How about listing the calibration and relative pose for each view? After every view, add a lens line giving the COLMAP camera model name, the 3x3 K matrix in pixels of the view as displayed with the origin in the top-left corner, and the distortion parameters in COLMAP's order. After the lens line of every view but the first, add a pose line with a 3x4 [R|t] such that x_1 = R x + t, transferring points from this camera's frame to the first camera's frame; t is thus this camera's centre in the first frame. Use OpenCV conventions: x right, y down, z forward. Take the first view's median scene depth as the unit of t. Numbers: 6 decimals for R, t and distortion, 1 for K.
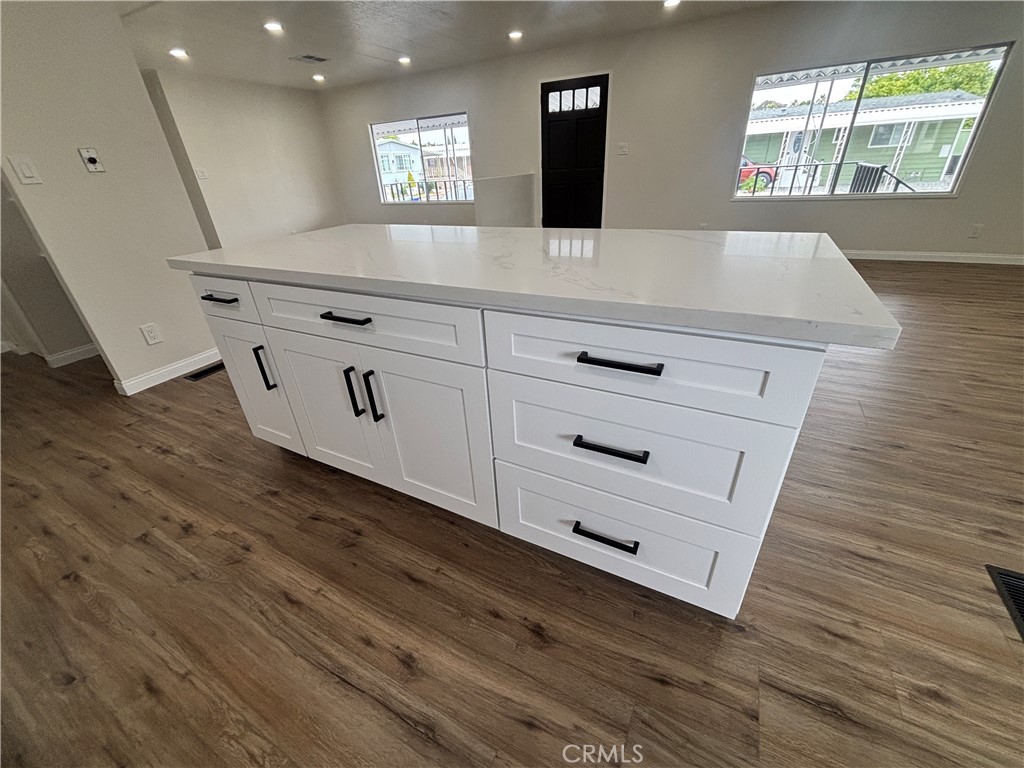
lens RADIAL K [[414.0, 0, 510.6], [0, 414.0, 382.4], [0, 0, 1]] dist [0.001610, 0.000916]
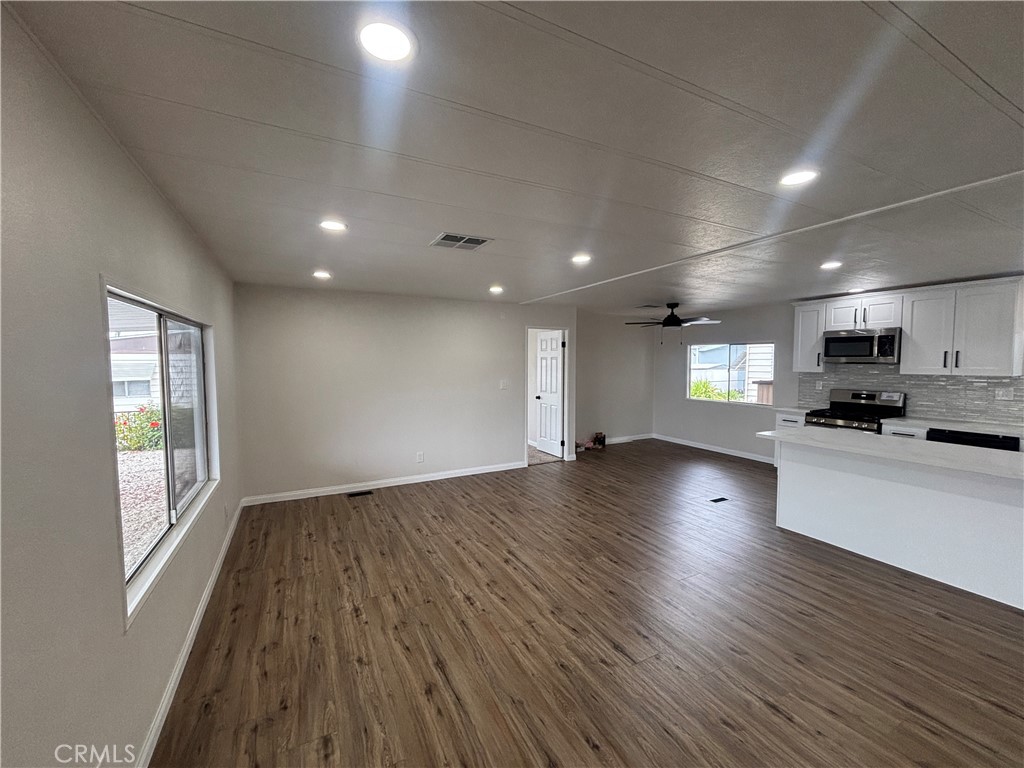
lens RADIAL K [[409.4, 0, 509.1], [0, 409.4, 382.9], [0, 0, 1]] dist [-0.001867, -0.000141]
pose [[-0.817830, 0.022673, 0.575013, 0.446904], [0.308271, 0.861017, 0.404498, -2.043375], [-0.485925, 0.508070, -0.711155, 3.216236]]
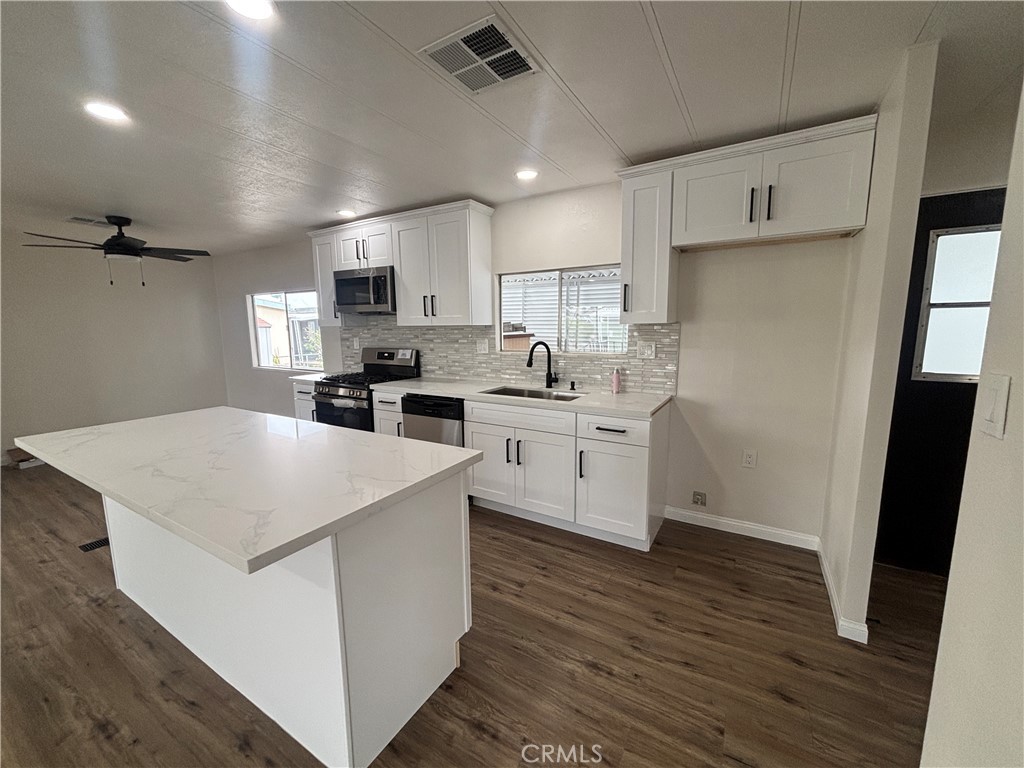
lens RADIAL K [[413.8, 0, 510.0], [0, 413.8, 384.4], [0, 0, 1]] dist [-0.000995, -0.000073]
pose [[-0.996271, 0.055685, 0.065905, -0.988760], [0.083800, 0.806350, 0.585472, -1.075860], [-0.020540, 0.588812, -0.808009, 1.781804]]
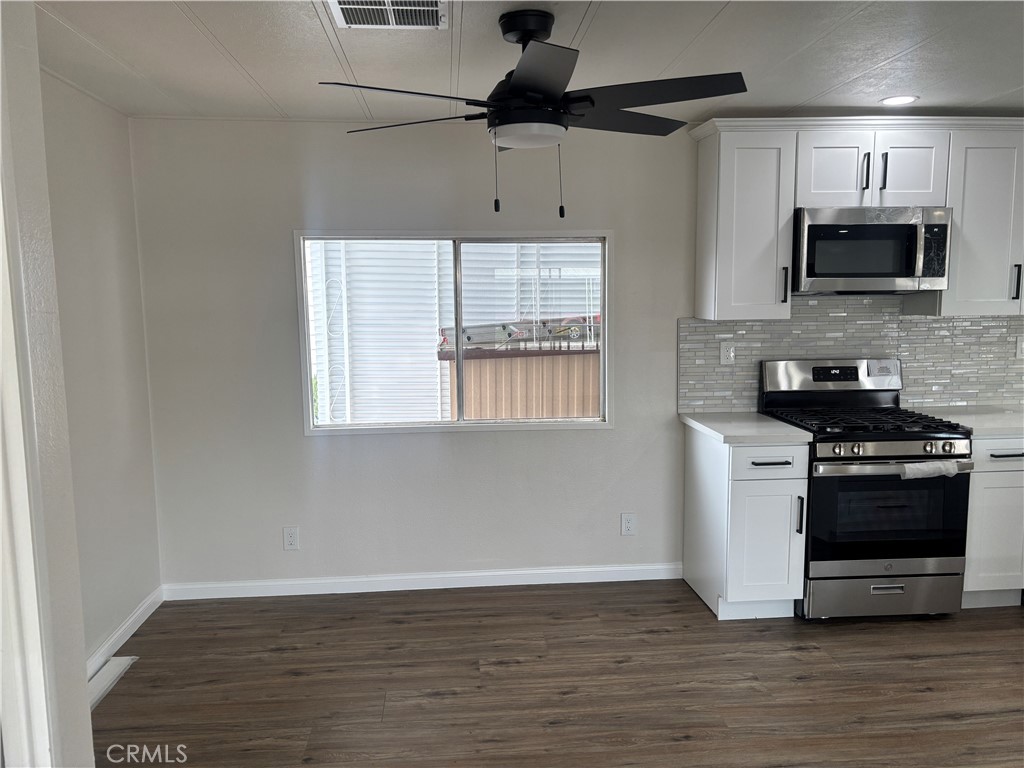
lens RADIAL K [[768.9, 0, 509.0], [0, 768.9, 385.1], [0, 0, 1]] dist [0.032851, -0.038828]
pose [[-0.842777, 0.127170, -0.523025, 2.336503], [-0.199353, 0.828846, 0.522754, -0.827101], [0.499986, 0.544832, -0.673181, 0.724631]]
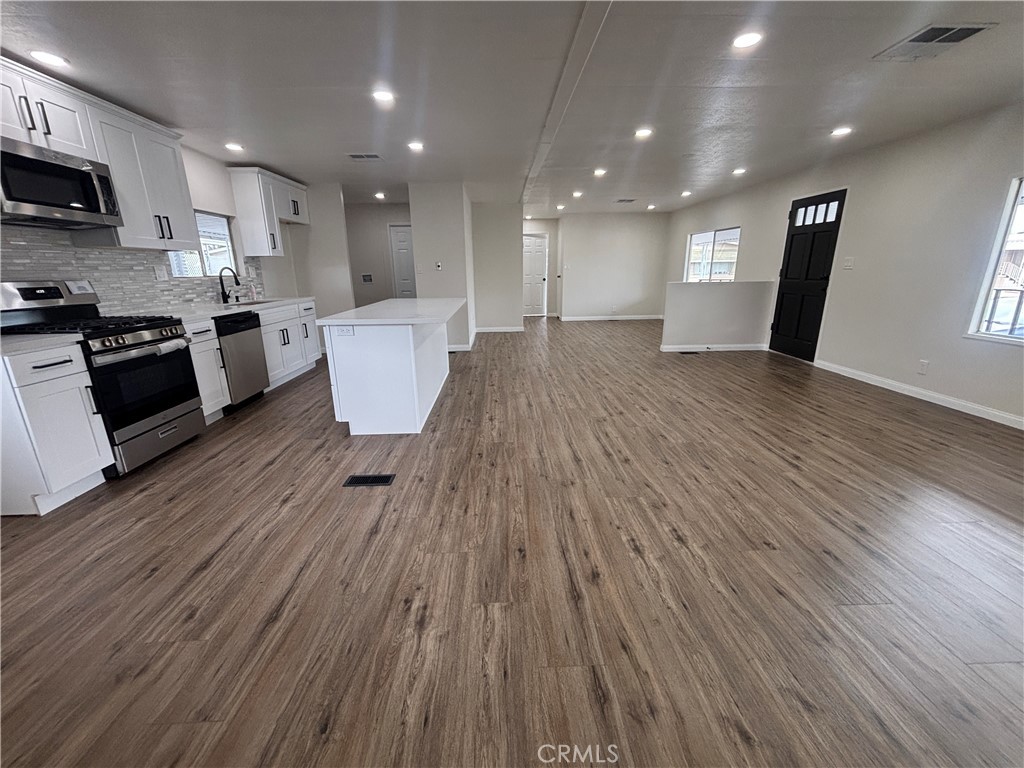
lens RADIAL K [[413.8, 0, 510.0], [0, 413.8, 384.4], [0, 0, 1]] dist [-0.000995, -0.000073]
pose [[0.494325, 0.278998, -0.823288, 2.474827], [-0.418418, 0.906528, 0.055978, -0.261703], [0.761951, 0.316807, 0.564857, 0.109377]]
